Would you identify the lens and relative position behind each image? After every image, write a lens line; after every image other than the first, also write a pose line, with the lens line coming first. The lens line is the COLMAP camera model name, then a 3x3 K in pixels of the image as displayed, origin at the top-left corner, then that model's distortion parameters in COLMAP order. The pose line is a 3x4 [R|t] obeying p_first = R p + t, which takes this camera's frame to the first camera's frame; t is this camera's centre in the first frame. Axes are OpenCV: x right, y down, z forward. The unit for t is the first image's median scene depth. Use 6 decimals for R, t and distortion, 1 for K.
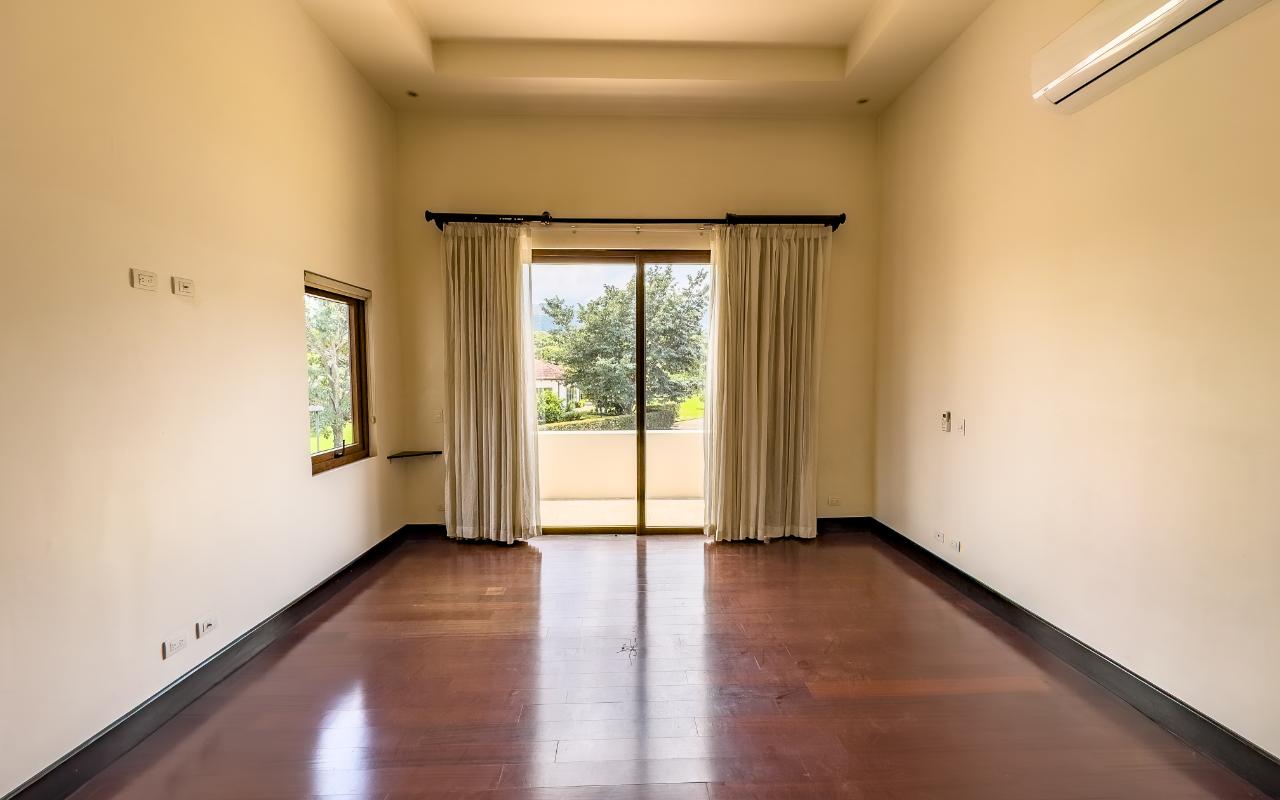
lens RADIAL K [[513.2, 0, 638.1], [0, 513.2, 396.7], [0, 0, 1]] dist [-0.001233, -0.000208]
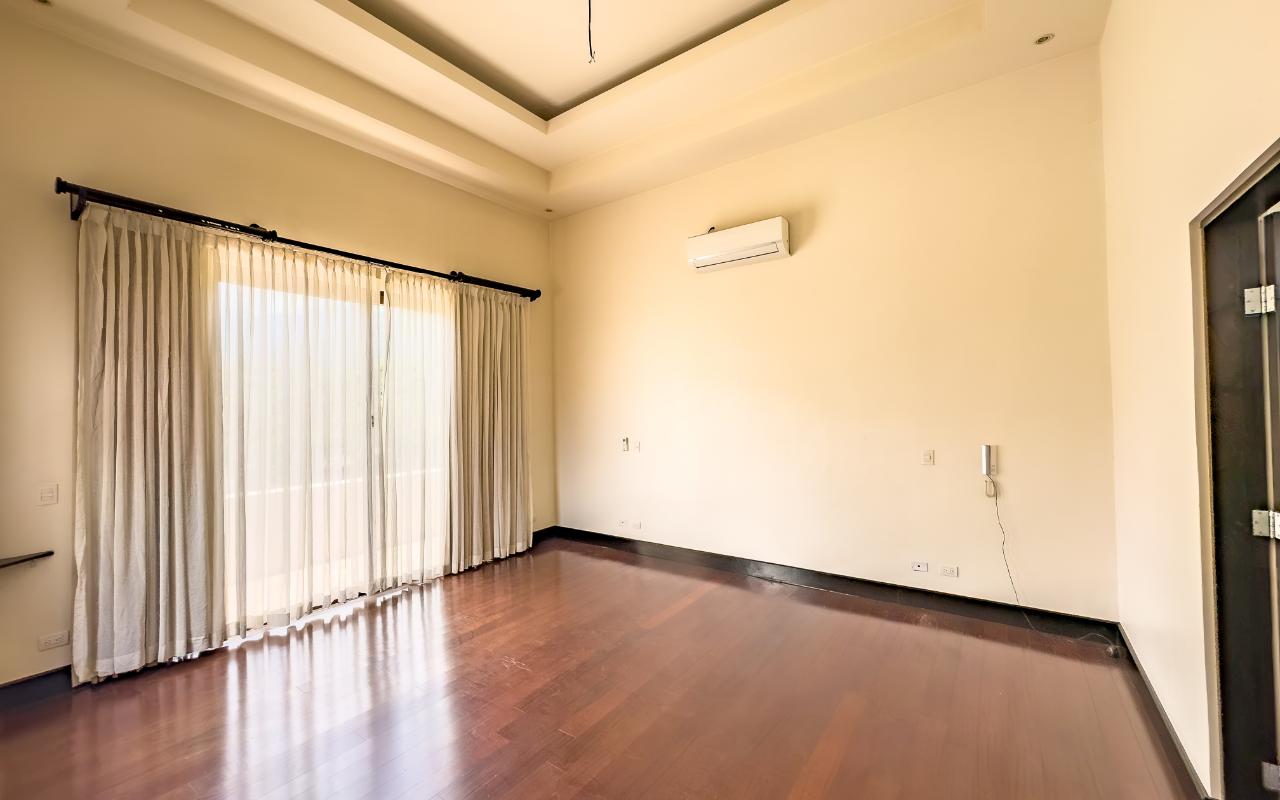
lens RADIAL K [[513.2, 0, 638.1], [0, 513.2, 396.7], [0, 0, 1]] dist [-0.001233, -0.000208]
pose [[0.607035, 0.005415, 0.794657, -0.458786], [0.055722, 0.997225, -0.049362, -0.011413], [-0.792719, 0.074244, 0.605049, 0.040749]]
